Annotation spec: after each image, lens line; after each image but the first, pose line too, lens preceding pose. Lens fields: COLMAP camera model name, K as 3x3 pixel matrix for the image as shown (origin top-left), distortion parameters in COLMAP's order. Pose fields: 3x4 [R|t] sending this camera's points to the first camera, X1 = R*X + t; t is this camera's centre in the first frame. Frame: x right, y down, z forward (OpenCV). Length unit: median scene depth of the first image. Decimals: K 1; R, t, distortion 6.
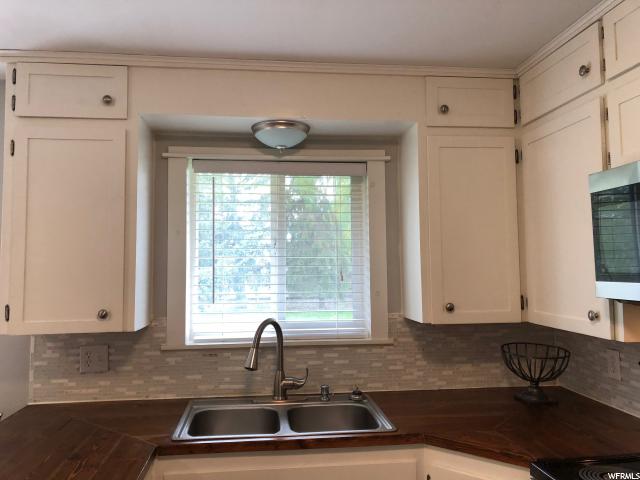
lens RADIAL K [[528.5, 0, 319.1], [0, 528.5, 238.0], [0, 0, 1]] dist [0.053889, -0.019930]
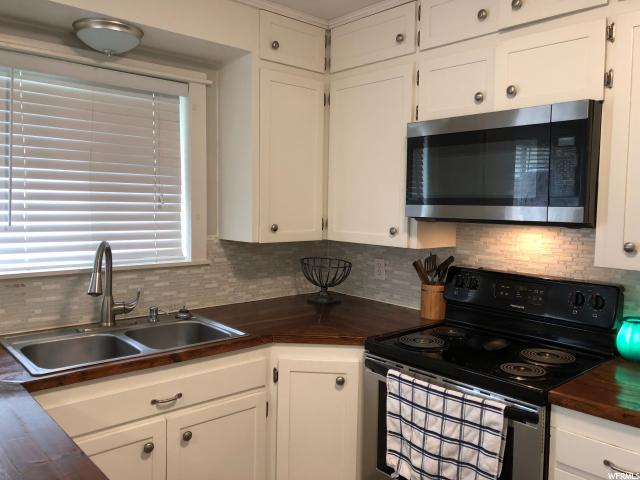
lens RADIAL K [[525.2, 0, 320.0], [0, 525.2, 240.0], [0, 0, 1]] dist [0.045826, -0.003529]
pose [[0.816182, -0.018119, 0.577511, -0.305057], [-0.056977, 0.992113, 0.111651, 0.023949], [-0.574979, -0.124032, 0.808712, 0.033205]]
